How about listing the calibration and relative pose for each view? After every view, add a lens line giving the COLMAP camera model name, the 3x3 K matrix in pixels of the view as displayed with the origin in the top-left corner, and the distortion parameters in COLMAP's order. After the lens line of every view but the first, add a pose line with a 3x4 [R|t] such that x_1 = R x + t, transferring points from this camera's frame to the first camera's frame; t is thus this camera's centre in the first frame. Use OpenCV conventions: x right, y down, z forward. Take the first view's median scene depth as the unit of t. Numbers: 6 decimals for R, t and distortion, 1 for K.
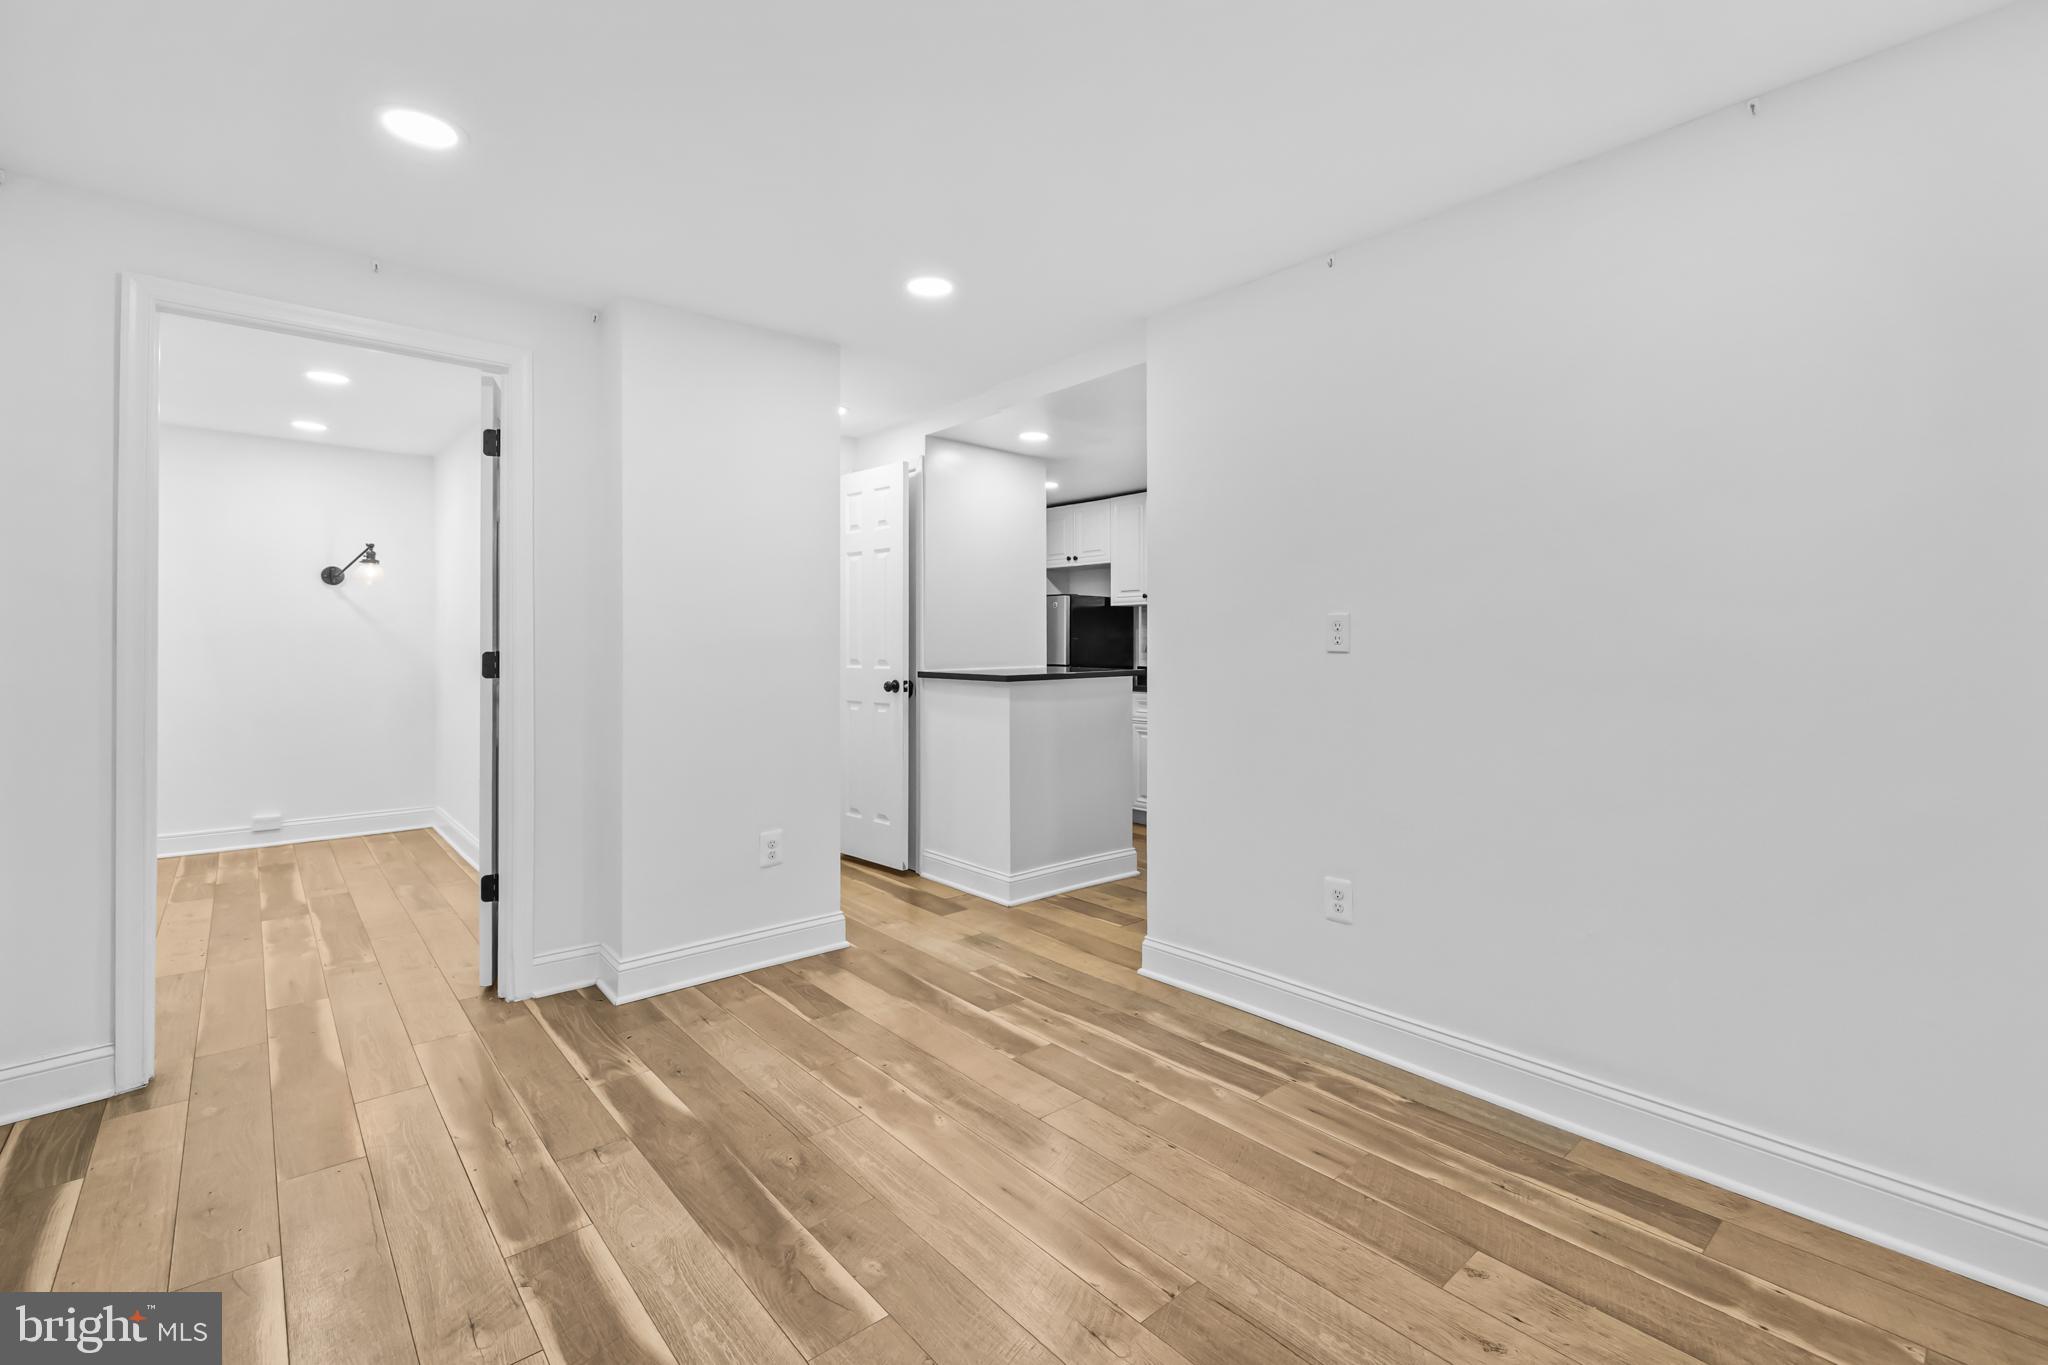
lens RADIAL K [[902.7, 0, 1031.3], [0, 902.7, 635.9], [0, 0, 1]] dist [-0.000823, -0.000123]
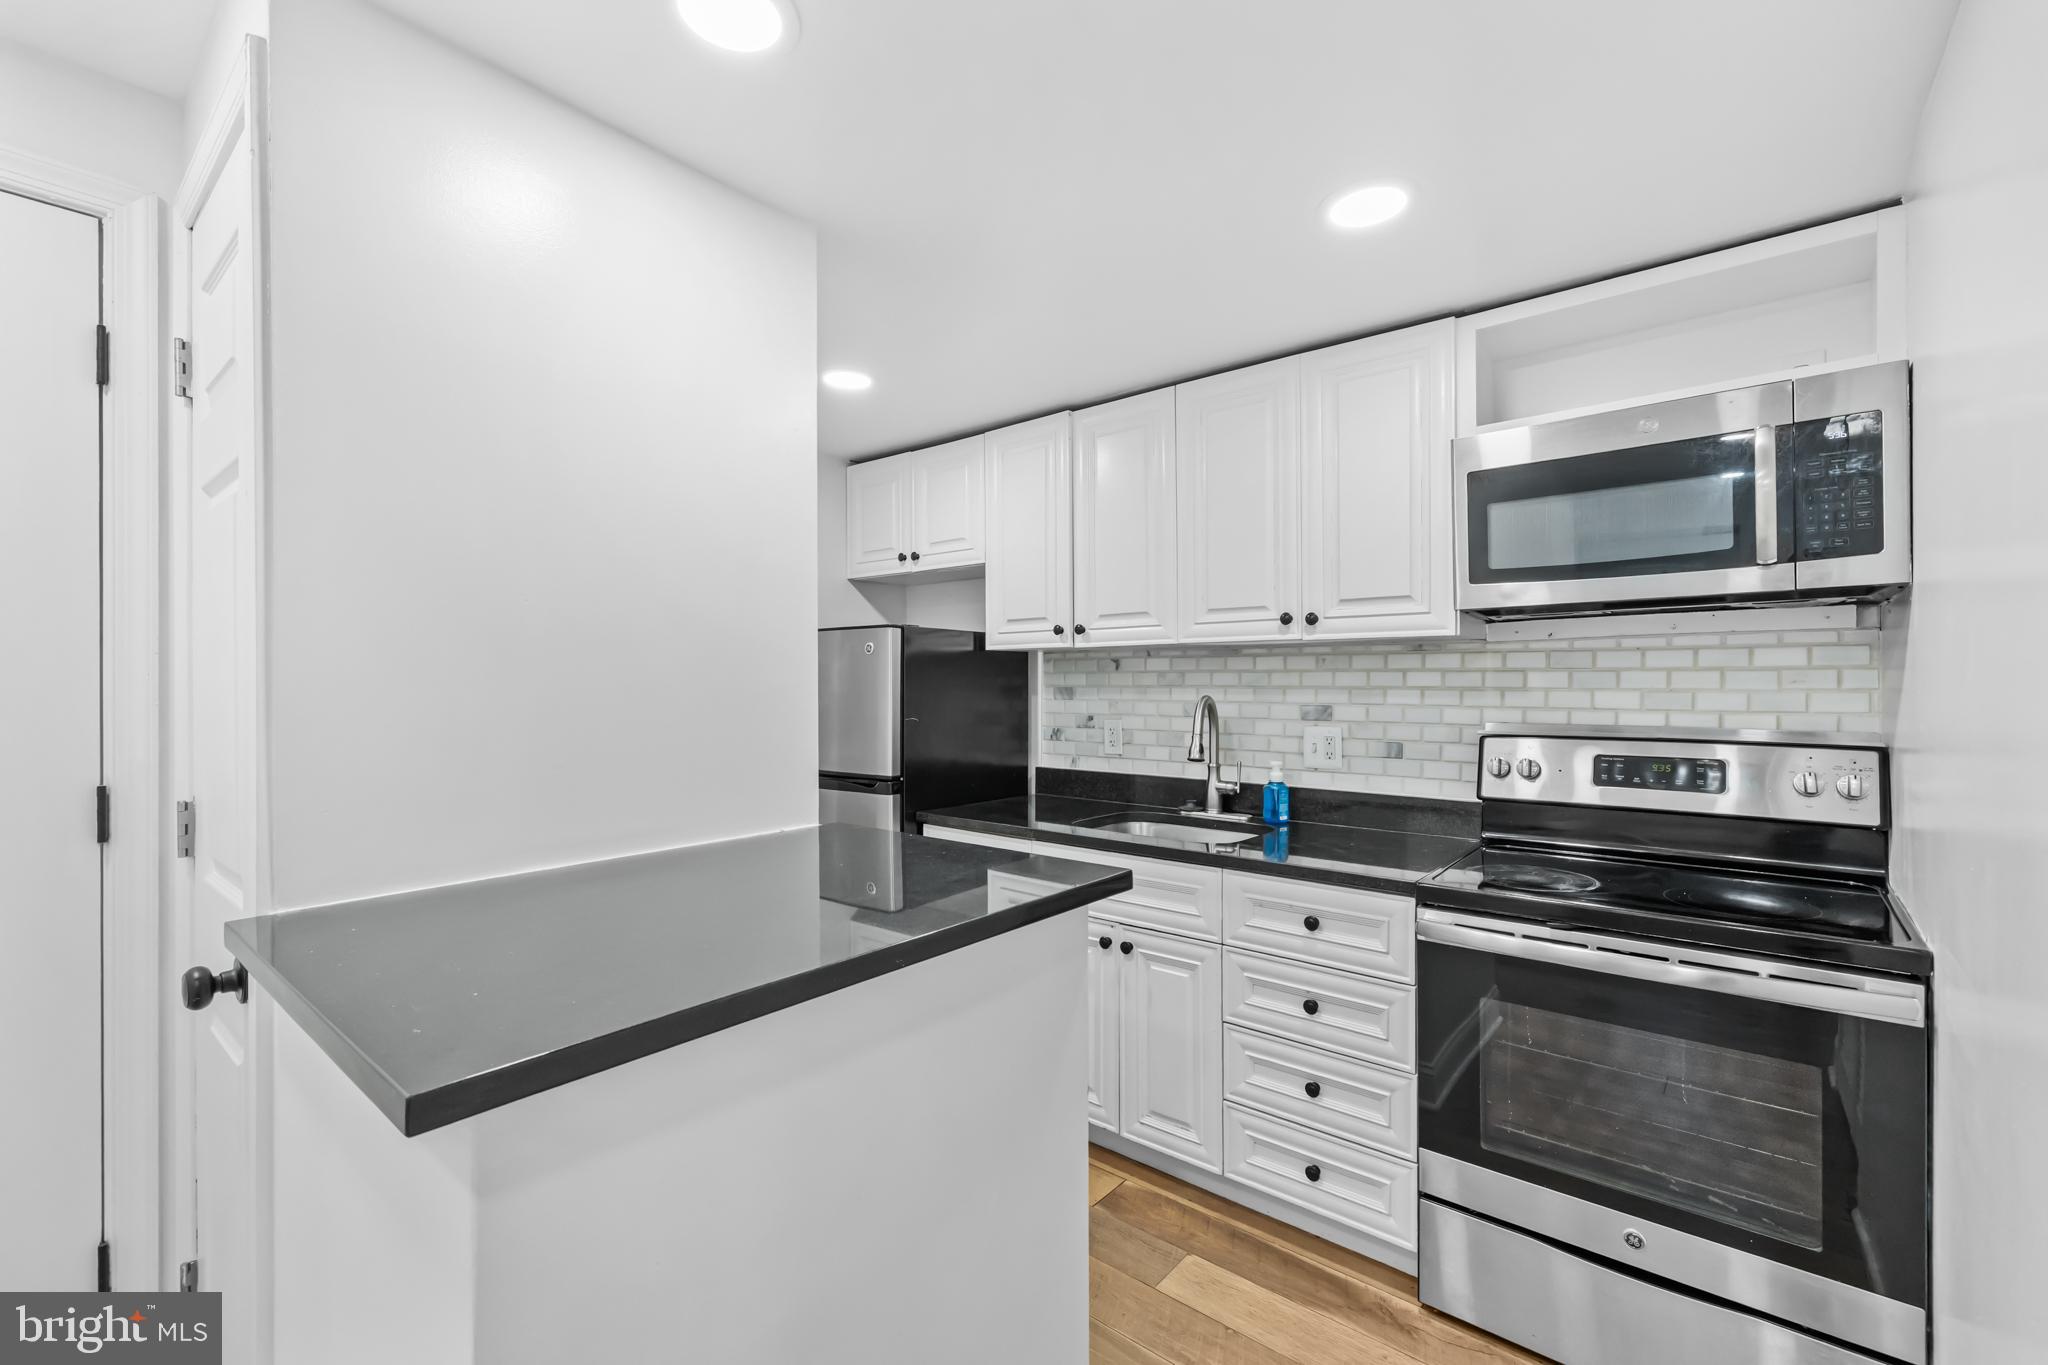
lens RADIAL K [[875.1, 0, 1024.0], [0, 875.1, 682.5], [0, 0, 1]] dist [0.002133, 0.000620]
pose [[0.987713, -0.000857, 0.156278, 0.092332], [-0.000097, 0.999981, 0.006098, -0.050412], [-0.156280, -0.006038, 0.987694, 1.435117]]
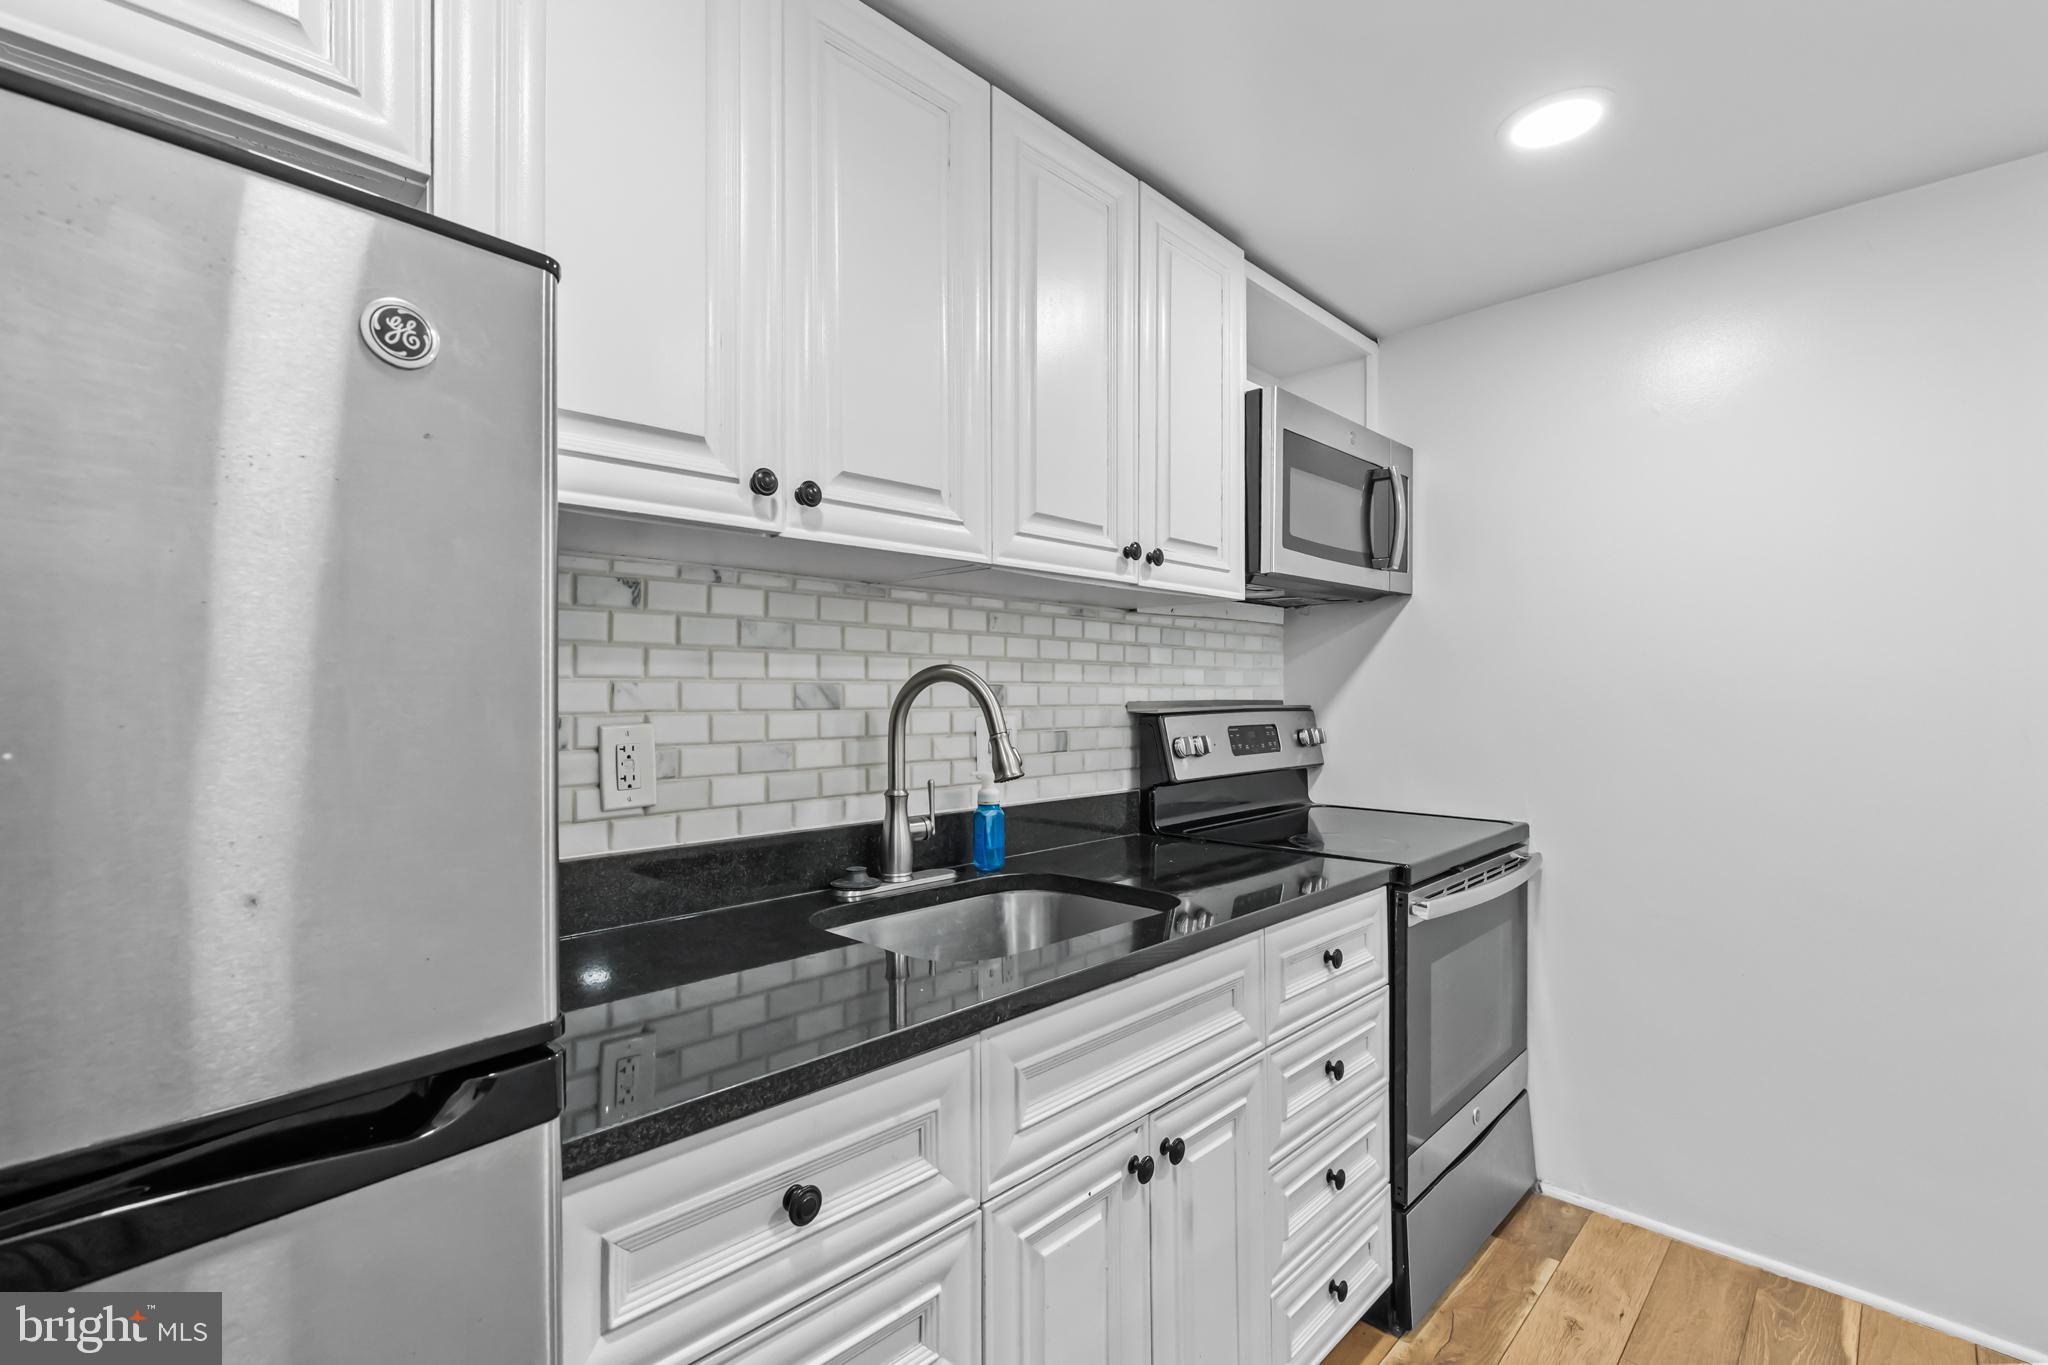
lens RADIAL K [[915.2, 0, 1024.0], [0, 915.2, 682.5], [0, 0, 1]] dist [0.008434, -0.000046]
pose [[-0.081882, 0.016234, 0.996510, -0.162882], [-0.000130, 0.999867, -0.016300, -0.002454], [-0.996642, -0.001464, -0.081869, 2.536563]]
